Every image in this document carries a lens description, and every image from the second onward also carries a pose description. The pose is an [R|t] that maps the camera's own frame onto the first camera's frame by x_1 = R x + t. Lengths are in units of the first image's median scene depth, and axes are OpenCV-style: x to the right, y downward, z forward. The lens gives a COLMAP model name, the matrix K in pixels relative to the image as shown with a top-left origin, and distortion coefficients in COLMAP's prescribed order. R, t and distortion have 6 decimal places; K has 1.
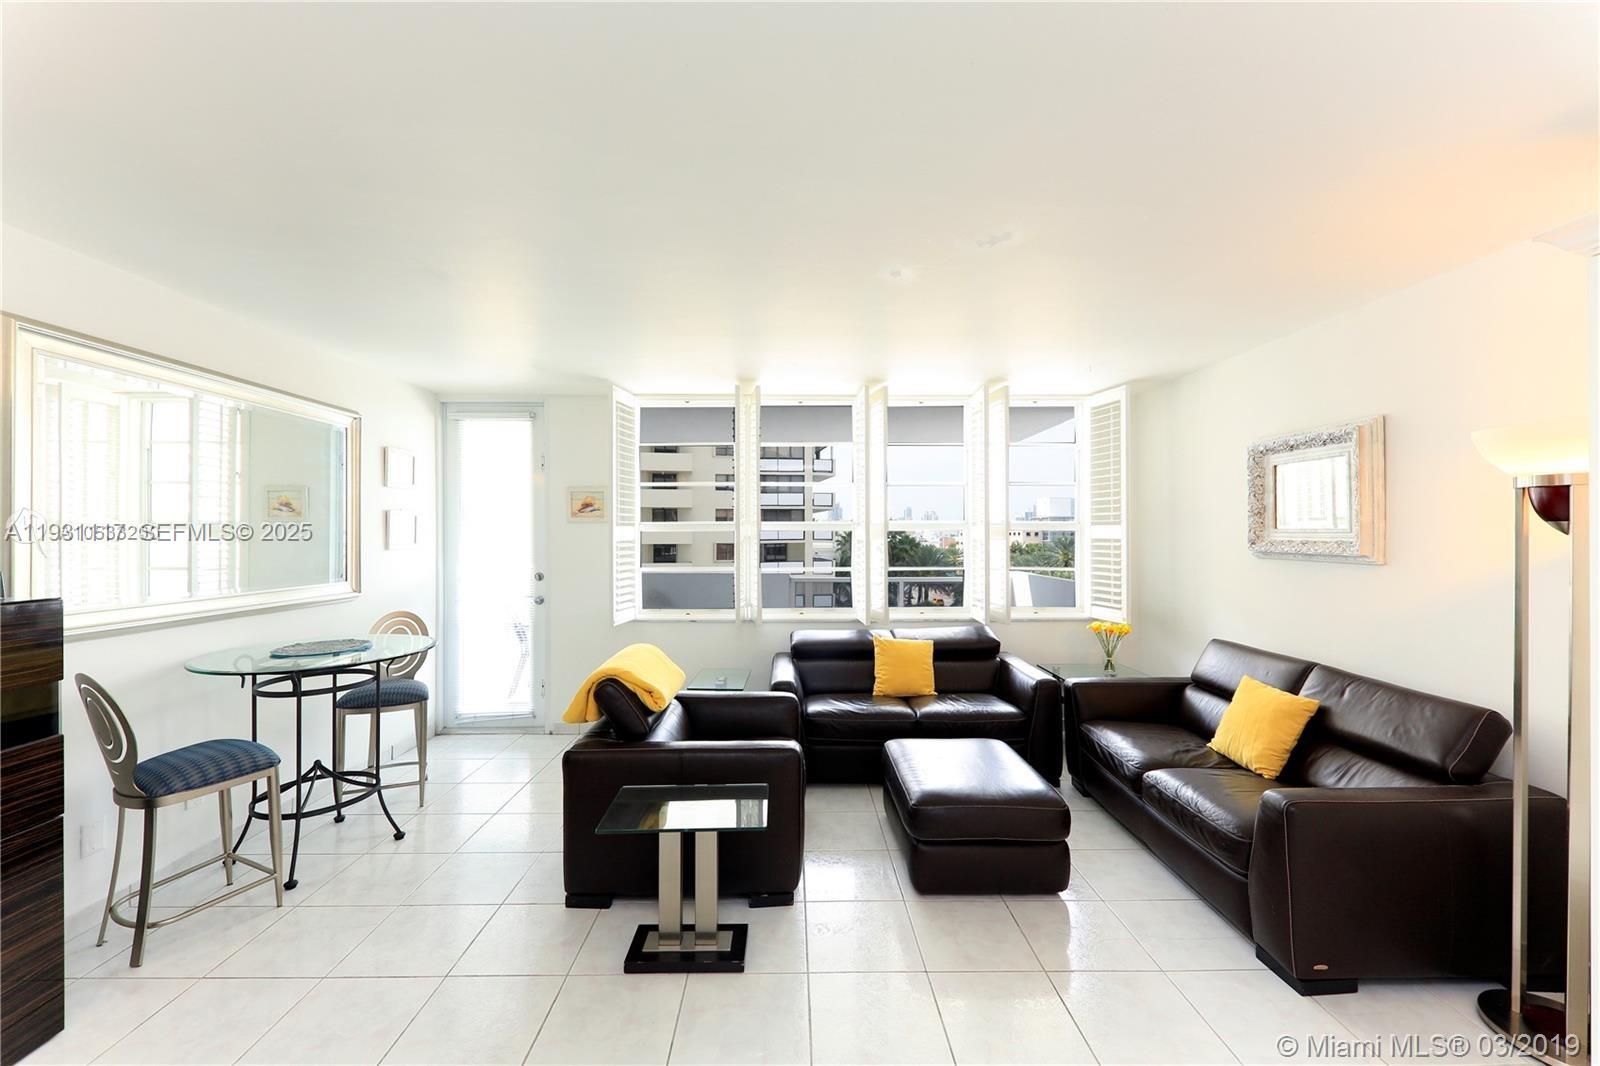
lens RADIAL K [[610.9, 0, 800.0], [0, 610.9, 533.0], [0, 0, 1]] dist [-0.000440, -0.000011]
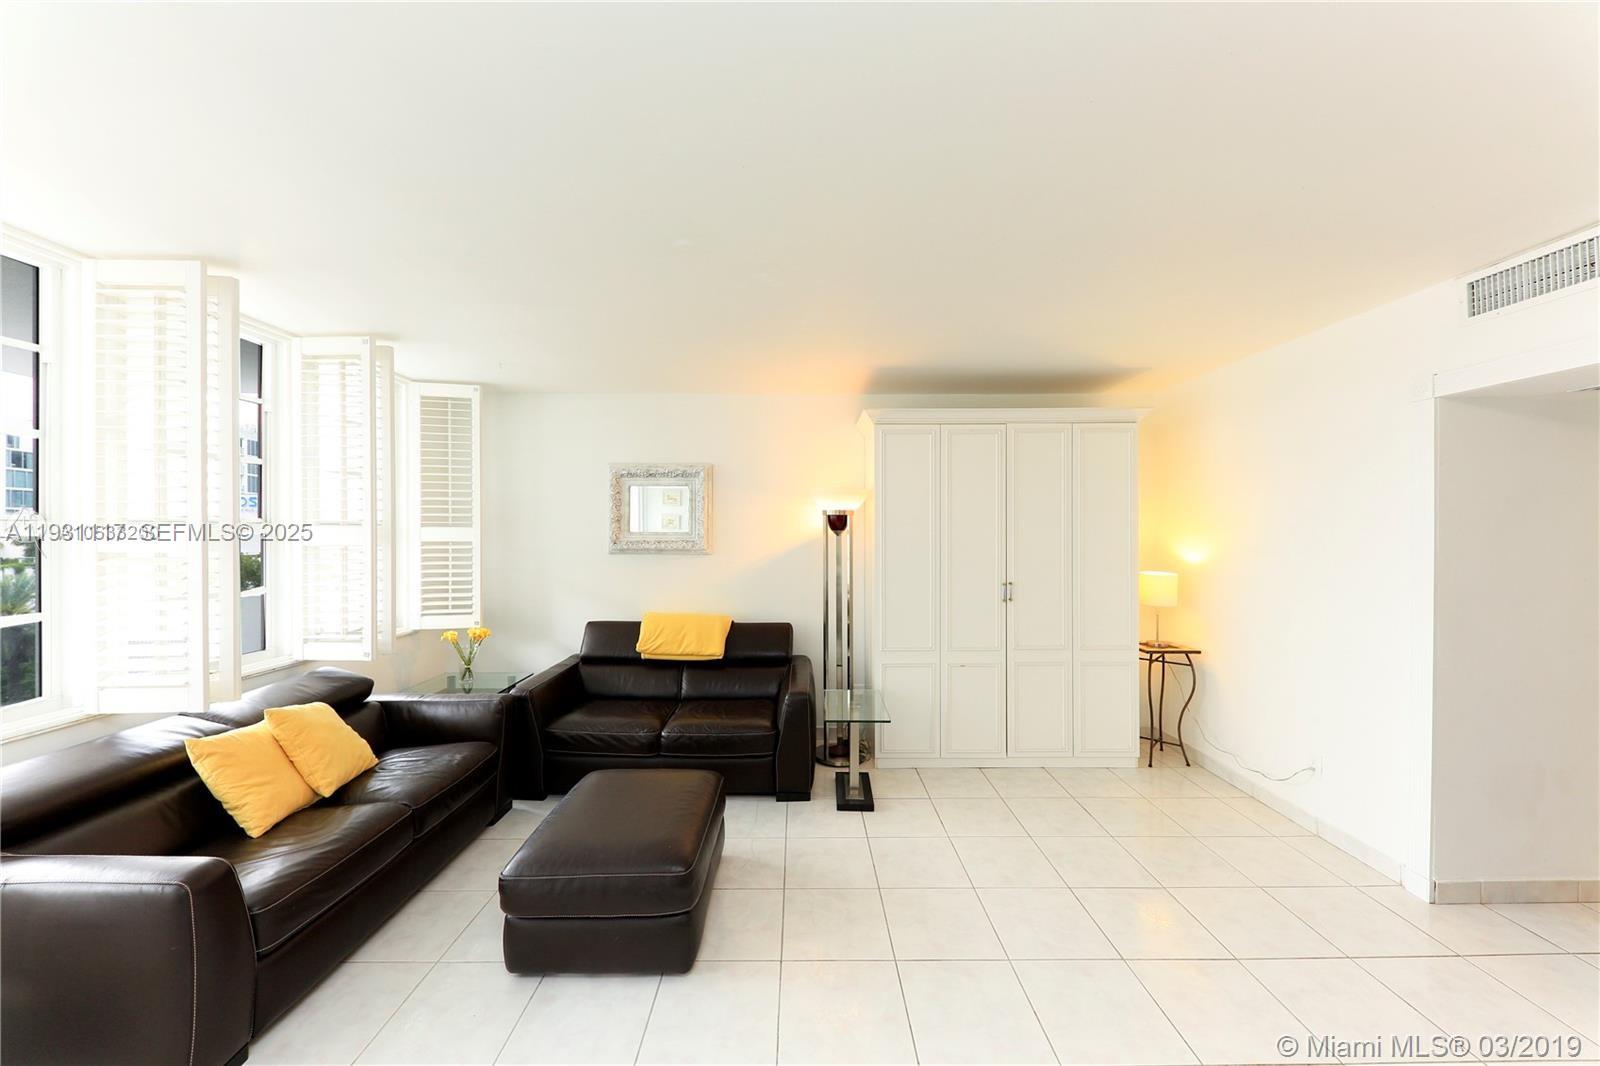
lens RADIAL K [[582.2, 0, 800.0], [0, 582.2, 533.0], [0, 0, 1]] dist [0.012312, -0.000062]
pose [[0.010037, -0.007017, 0.999925, -0.512785], [0.000064, 0.999975, 0.007017, -0.013554], [-0.999950, -0.000006, 0.010037, 0.589046]]
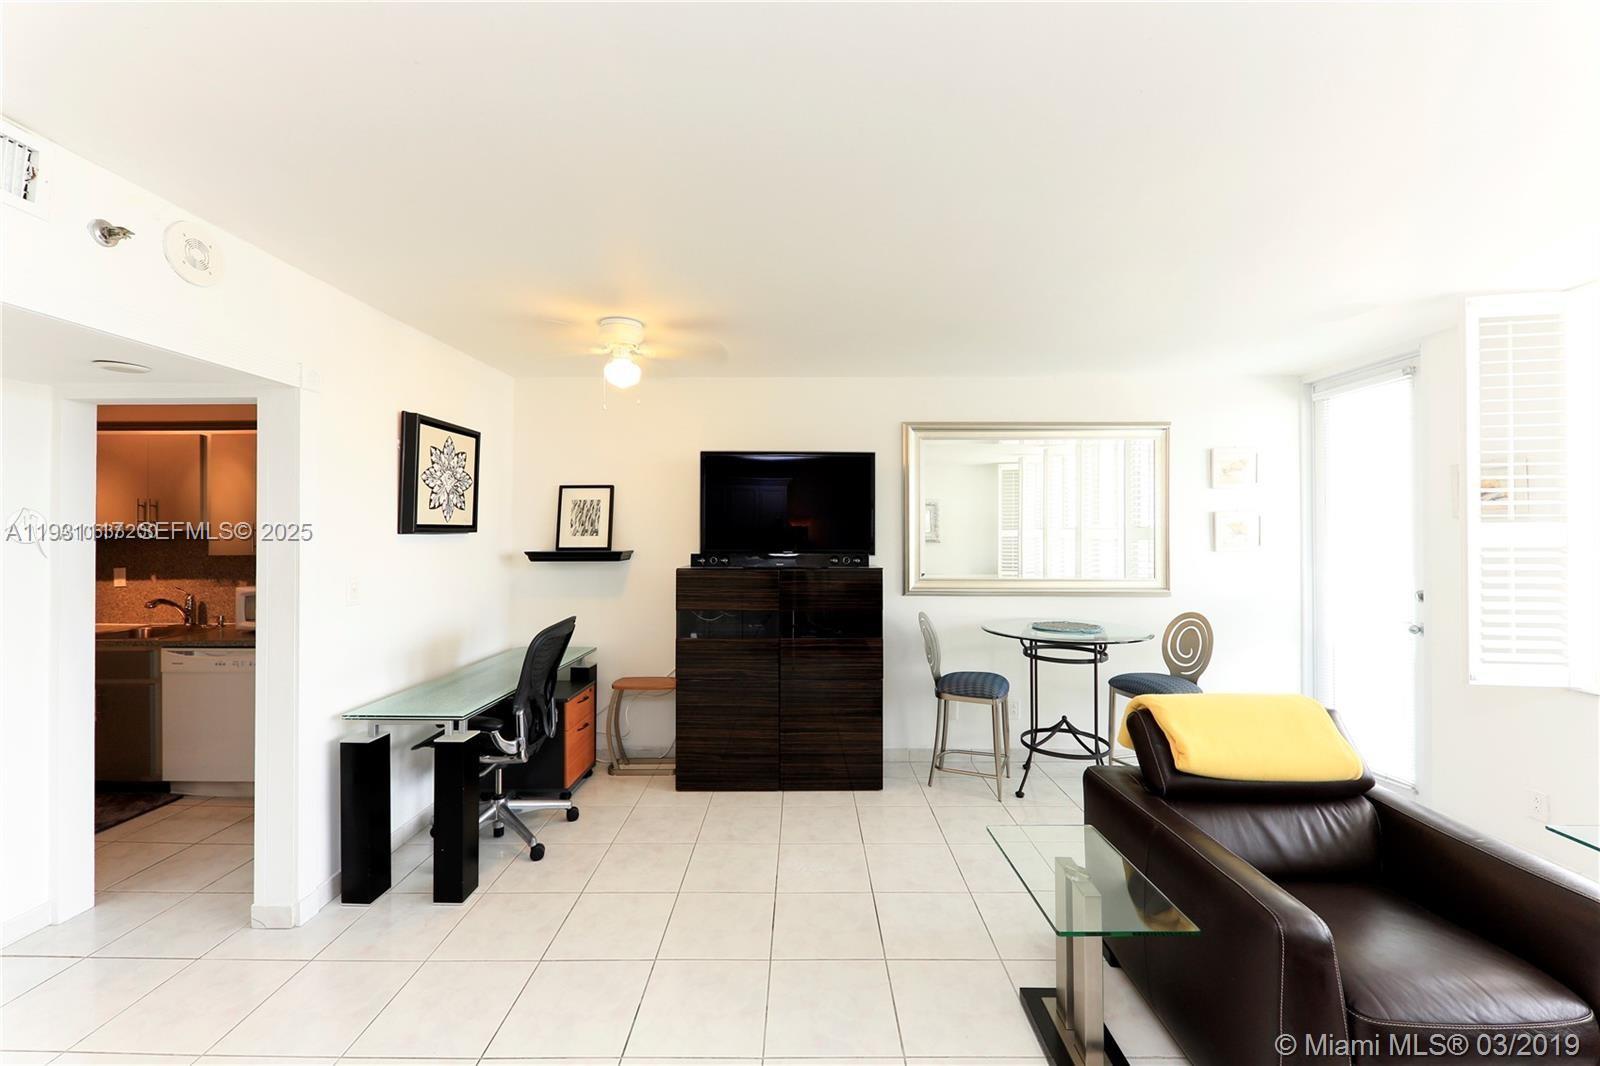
lens RADIAL K [[610.9, 0, 800.0], [0, 610.9, 533.0], [0, 0, 1]] dist [-0.000440, -0.000011]
pose [[-0.019236, -0.003326, -0.999809, 0.405175], [0.003657, 0.999988, -0.003397, -0.001982], [0.999808, -0.003722, -0.019224, 0.409548]]
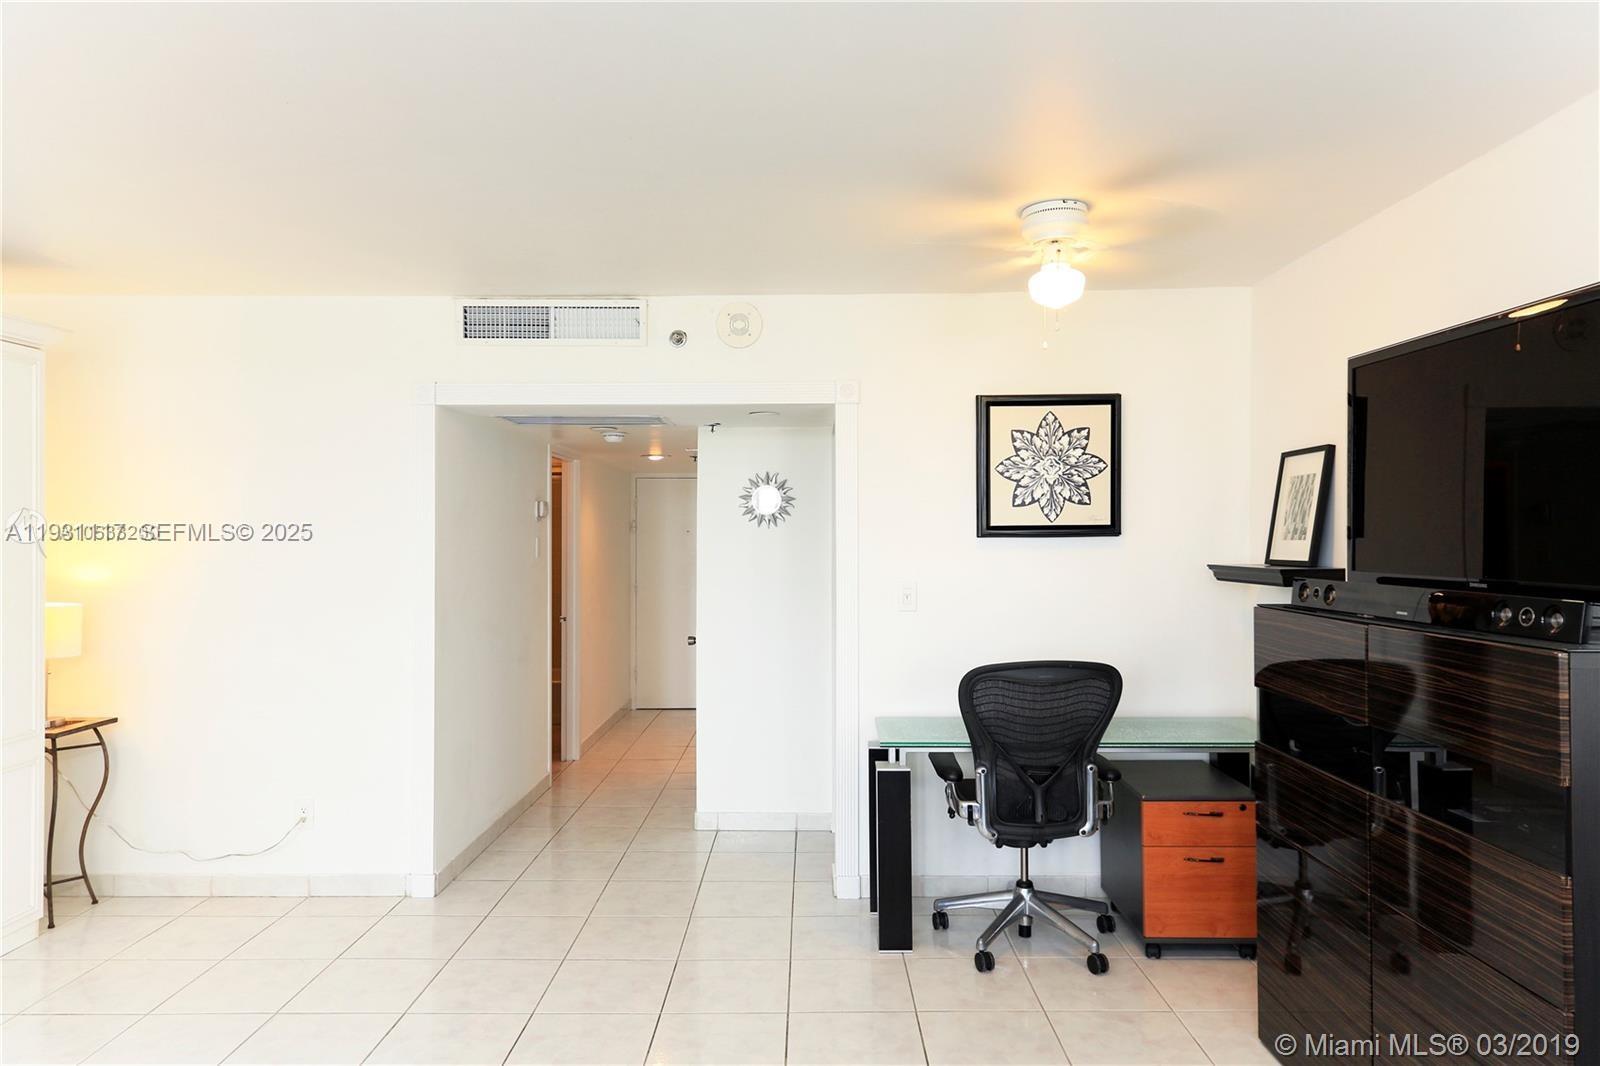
lens RADIAL K [[1017.0, 0, 800.0], [0, 1017.0, 533.0], [0, 0, 1]] dist [0.016518, 0.000699]
pose [[-0.999924, 0.000389, 0.012337, -0.259276], [0.000345, 0.999993, -0.003622, -0.006440], [-0.012338, -0.003617, -0.999917, 1.099057]]
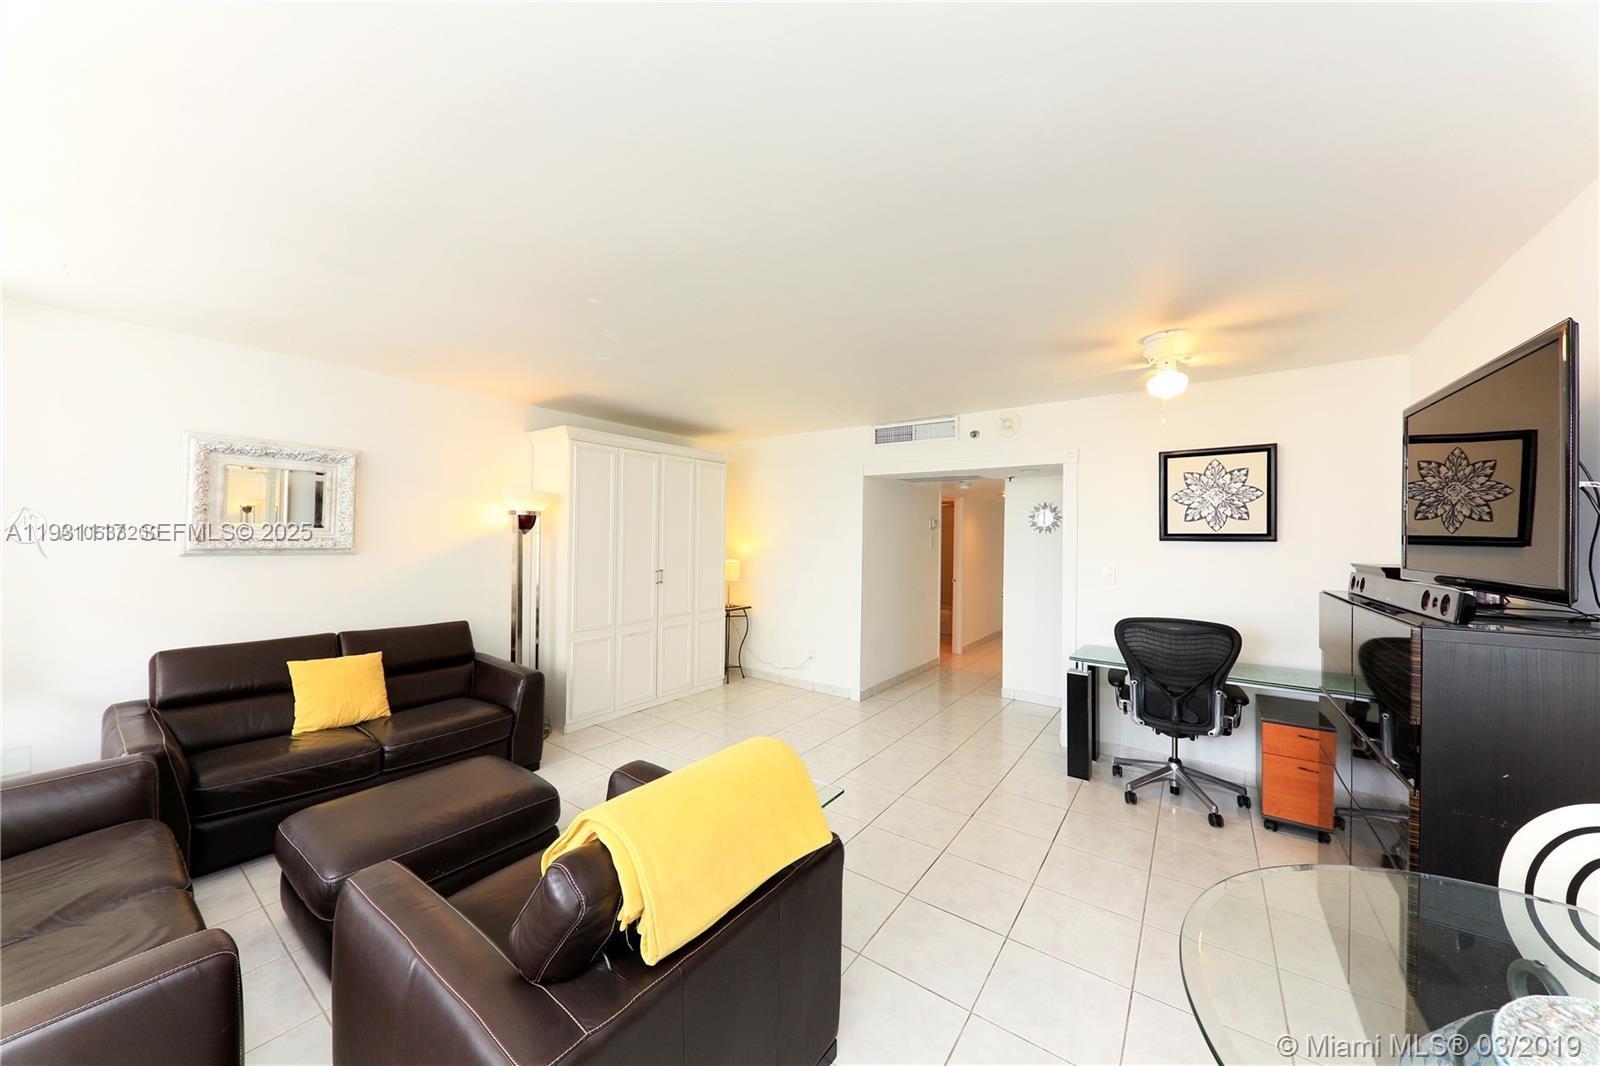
lens RADIAL K [[552.3, 0, 800.0], [0, 552.3, 533.0], [0, 0, 1]] dist [0.001333, -0.000133]
pose [[-0.802412, -0.007868, 0.596719, -0.548978], [-0.014709, 0.999870, -0.006595, -0.003276], [-0.596589, -0.014069, -0.802423, 1.138369]]
